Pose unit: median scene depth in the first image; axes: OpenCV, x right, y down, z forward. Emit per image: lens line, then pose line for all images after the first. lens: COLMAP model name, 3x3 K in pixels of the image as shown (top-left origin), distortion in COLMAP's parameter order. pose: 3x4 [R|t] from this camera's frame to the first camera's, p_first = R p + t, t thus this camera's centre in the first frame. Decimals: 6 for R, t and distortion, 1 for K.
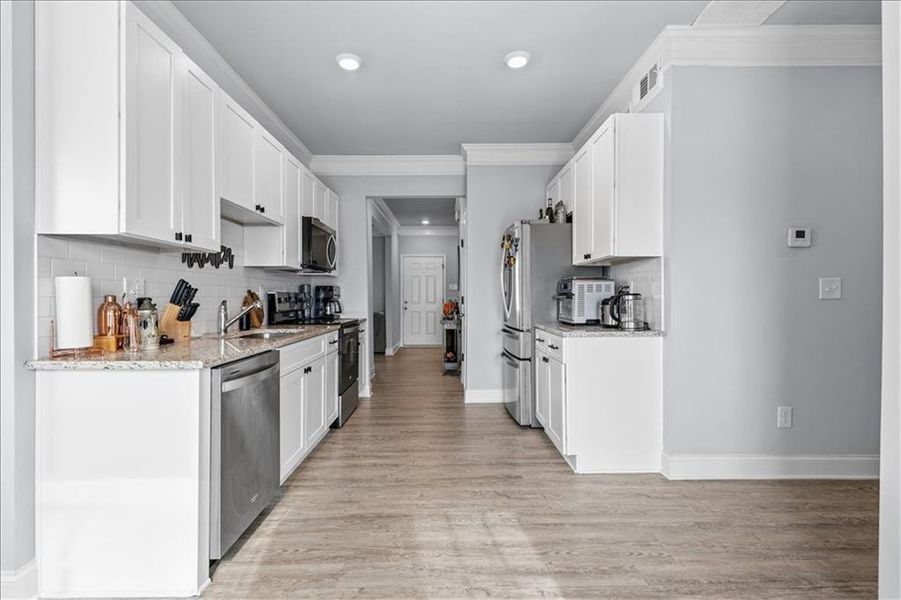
lens RADIAL K [[415.1, 0, 449.4], [0, 415.1, 298.2], [0, 0, 1]] dist [0.004134, 0.001808]
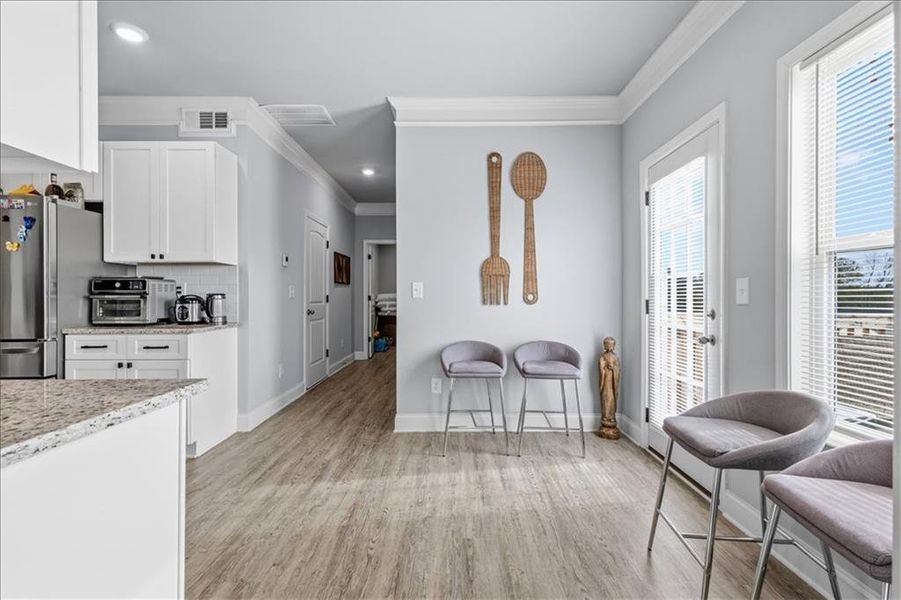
lens RADIAL K [[415.1, 0, 448.9], [0, 415.1, 298.1], [0, 0, 1]] dist [0.004134, 0.001808]
pose [[0.008315, -0.001650, 0.999964, -0.921523], [0.005408, 0.999984, 0.001605, 0.004316], [-0.999951, 0.005394, 0.008324, 0.381047]]
